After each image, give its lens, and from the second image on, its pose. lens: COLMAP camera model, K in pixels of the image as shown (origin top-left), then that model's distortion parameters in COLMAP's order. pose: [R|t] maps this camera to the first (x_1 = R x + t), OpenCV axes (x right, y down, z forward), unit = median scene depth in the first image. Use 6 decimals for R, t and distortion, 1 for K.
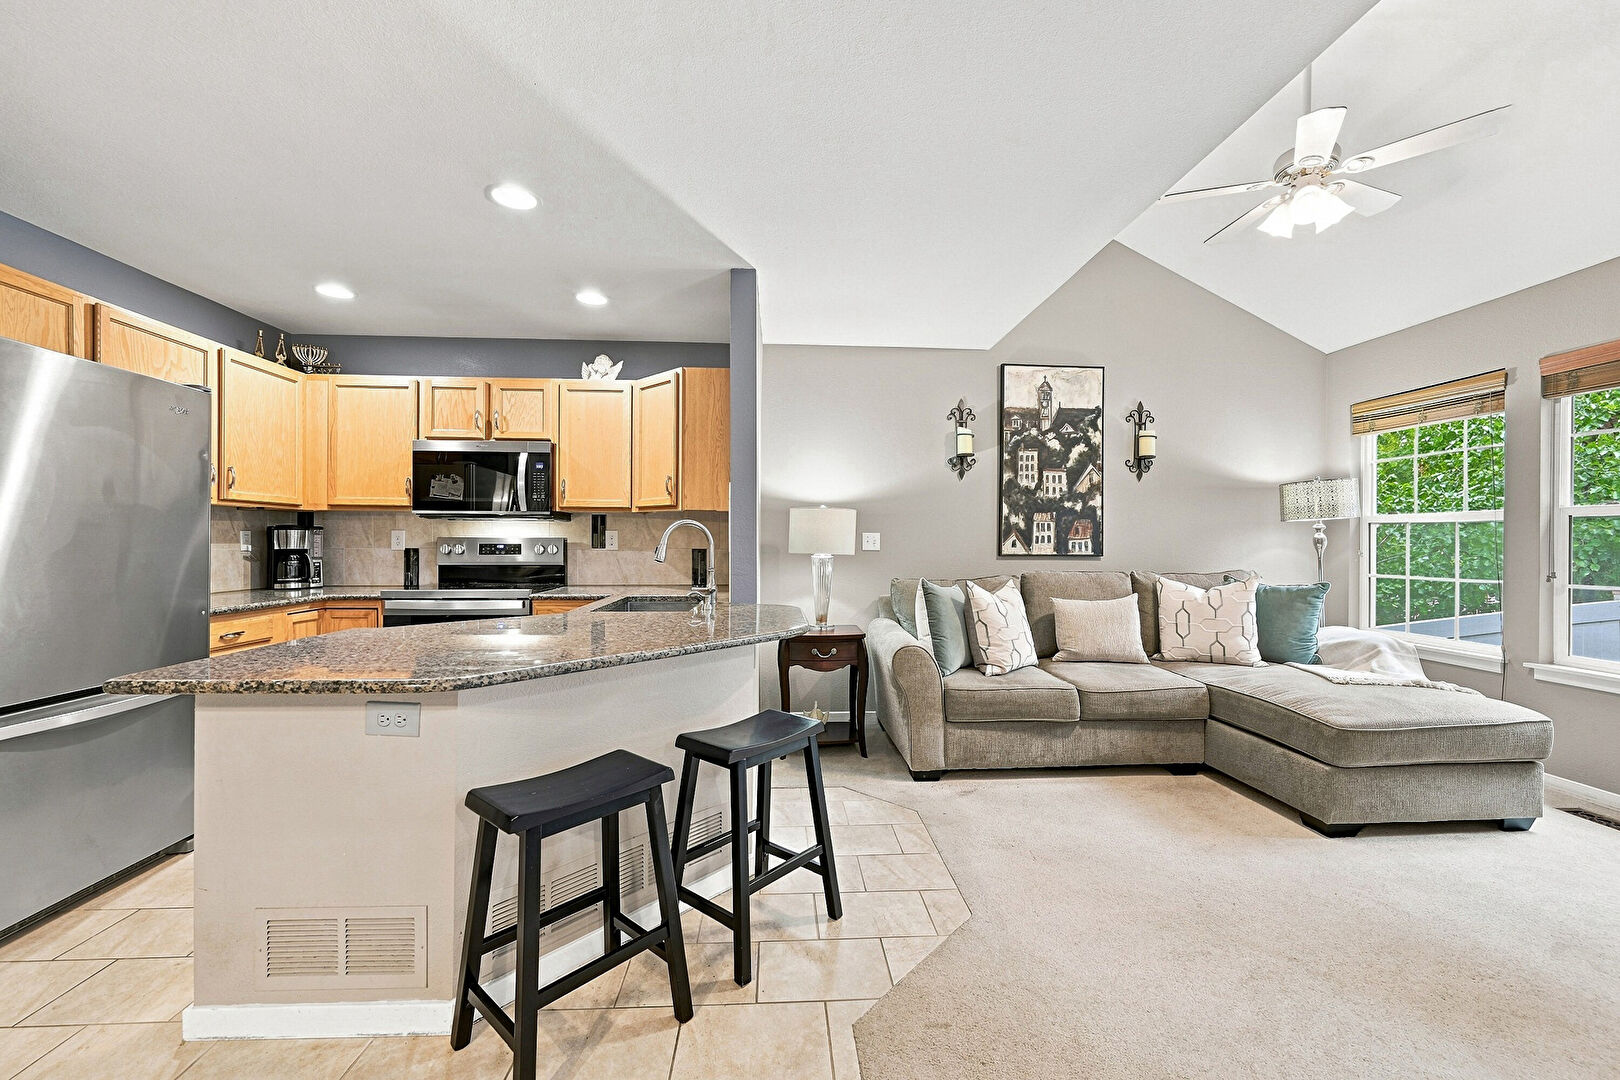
lens RADIAL K [[645.9, 0, 806.1], [0, 645.9, 541.6], [0, 0, 1]] dist [0.000797, 0.000083]
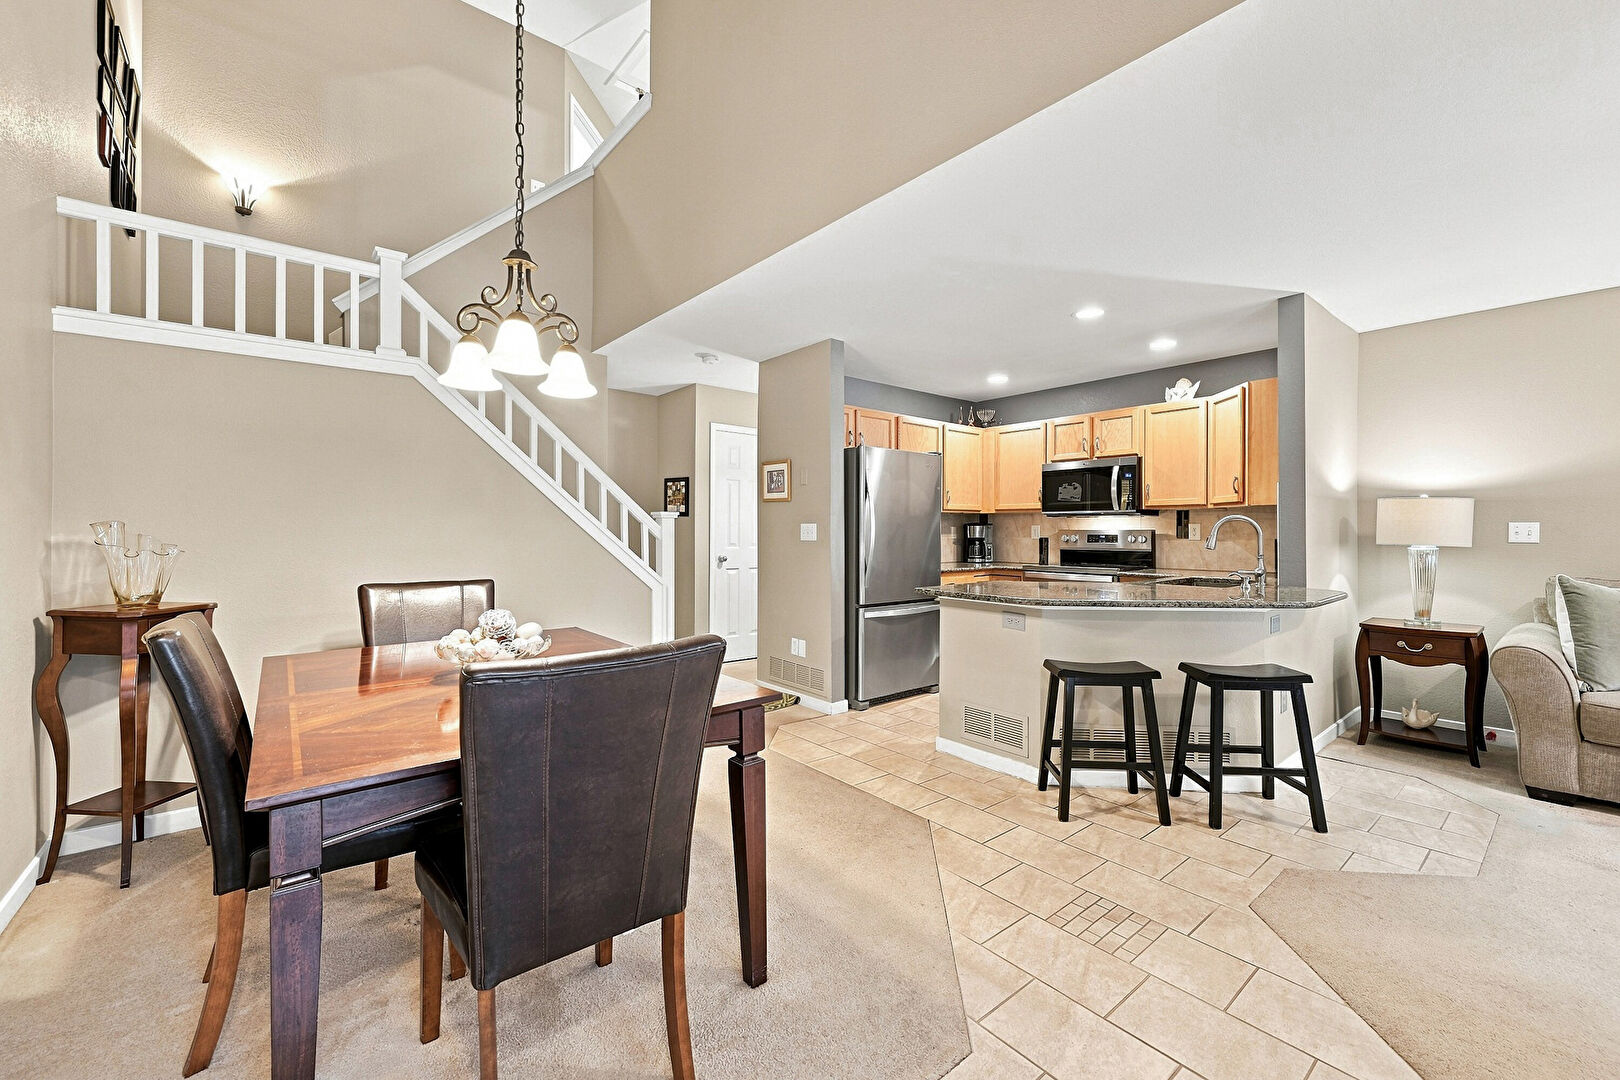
lens RADIAL K [[644.3, 0, 810.6], [0, 644.3, 533.1], [0, 0, 1]] dist [0.000257, 0.000132]
pose [[0.597564, -0.000672, -0.801821, 0.242548], [0.001585, 0.999999, 0.000343, -0.001044], [0.801820, -0.001476, 0.597564, -0.288743]]
